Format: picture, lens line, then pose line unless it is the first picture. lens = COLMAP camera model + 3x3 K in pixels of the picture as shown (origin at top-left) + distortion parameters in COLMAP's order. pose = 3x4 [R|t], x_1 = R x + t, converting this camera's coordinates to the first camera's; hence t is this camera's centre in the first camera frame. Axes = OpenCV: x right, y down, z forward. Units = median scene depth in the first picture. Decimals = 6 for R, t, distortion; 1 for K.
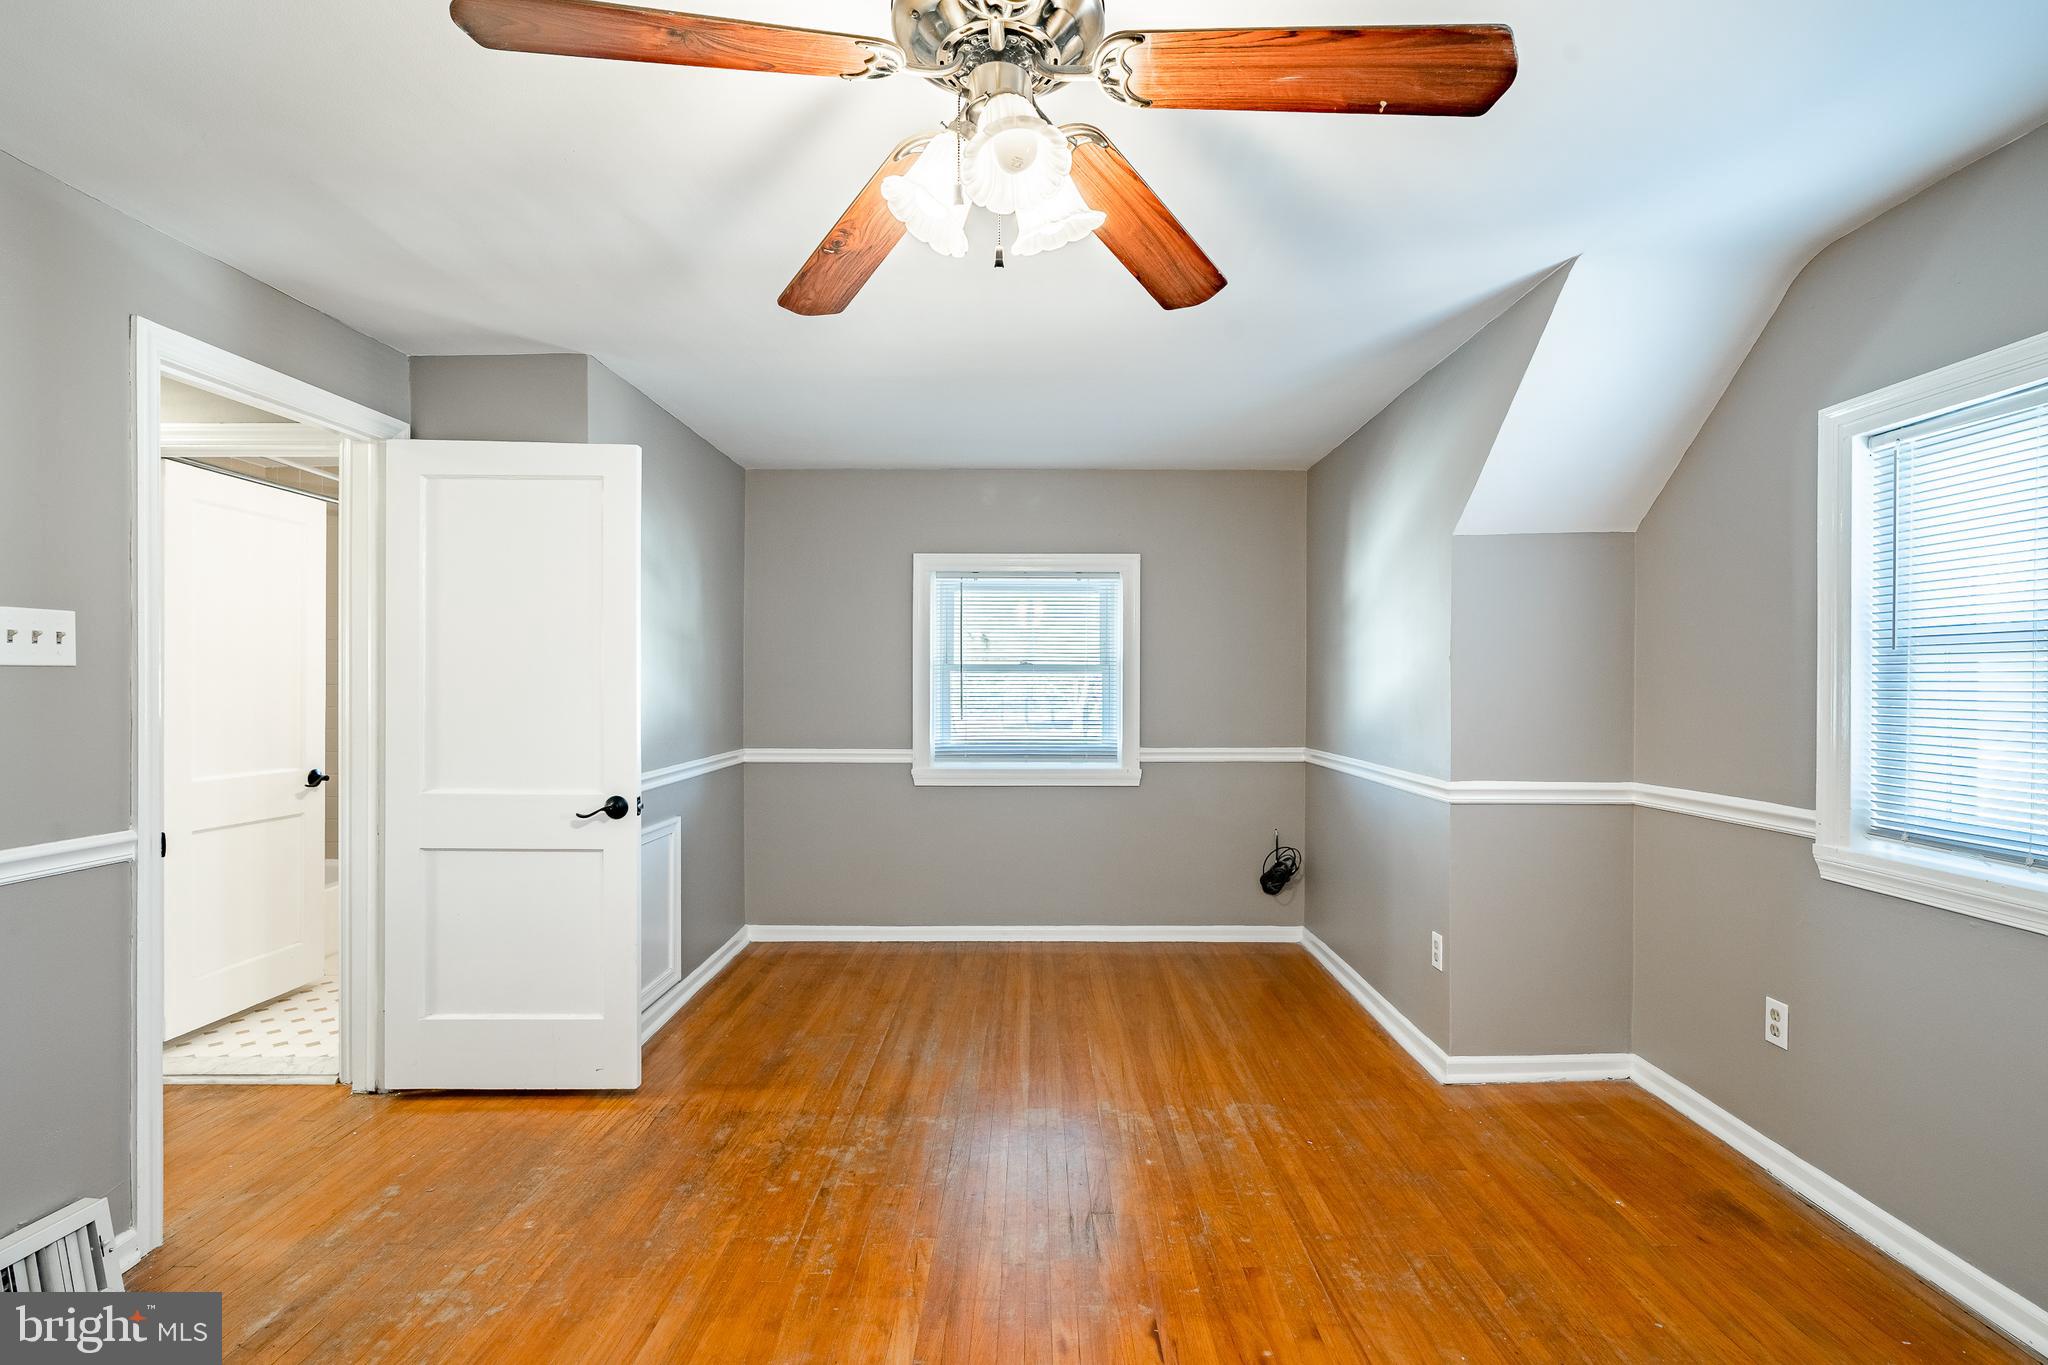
lens RADIAL K [[954.3, 0, 1029.6], [0, 954.3, 683.4], [0, 0, 1]] dist [-0.001238, -0.001701]
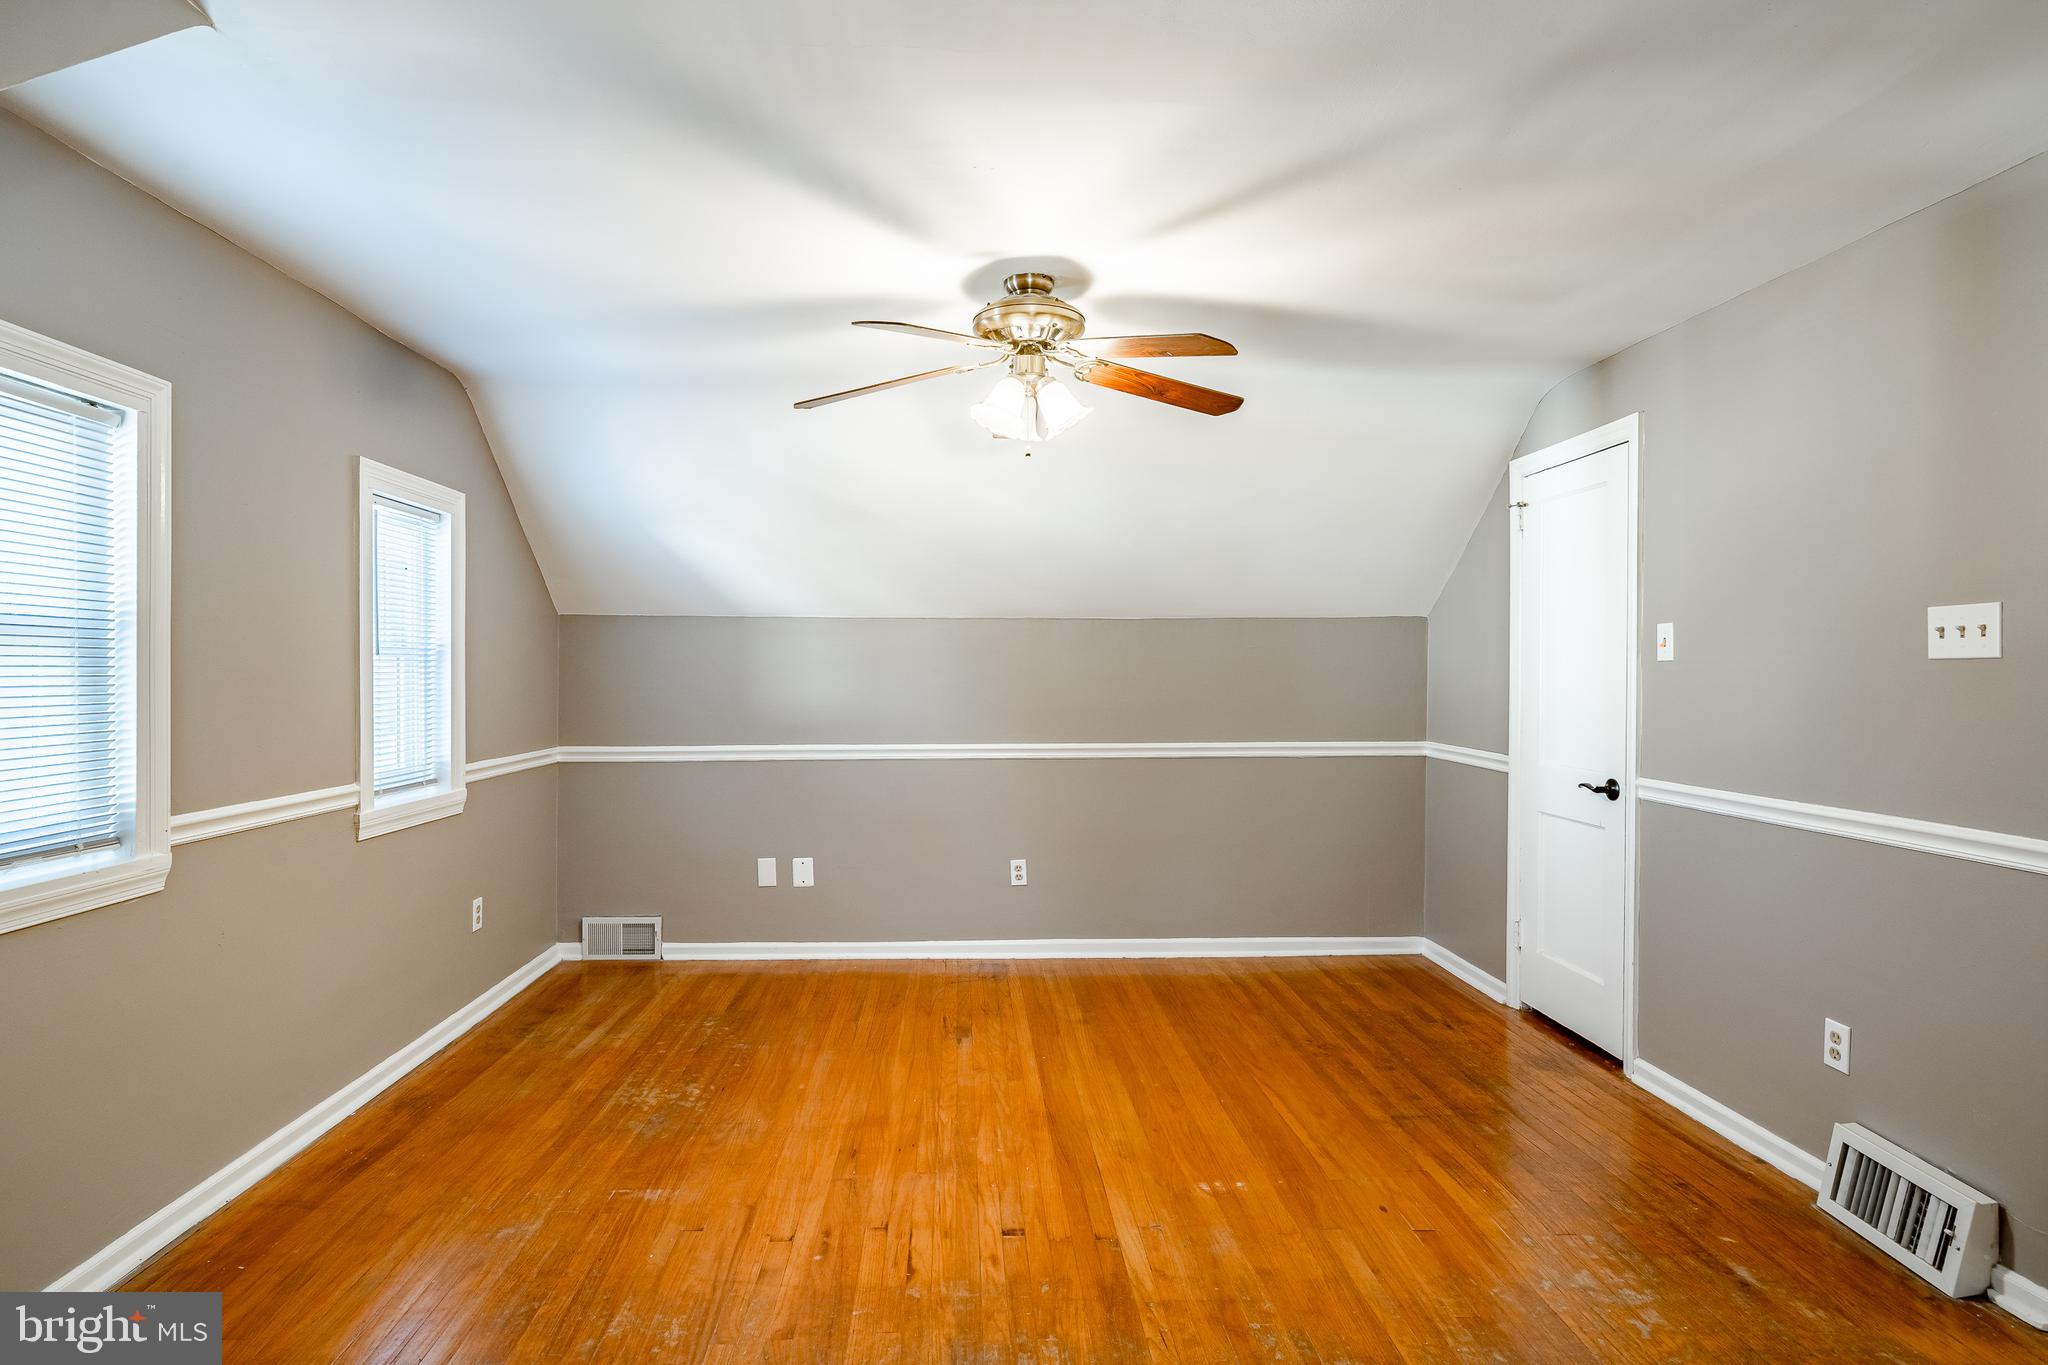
lens RADIAL K [[1002.8, 0, 1026.5], [0, 1002.8, 682.0], [0, 0, 1]] dist [-0.001062, -0.000081]
pose [[-0.996639, 0.002269, -0.081892, 0.087142], [0.001938, 0.999990, 0.004117, 0.001064], [0.081900, 0.003945, -0.996633, 2.055047]]
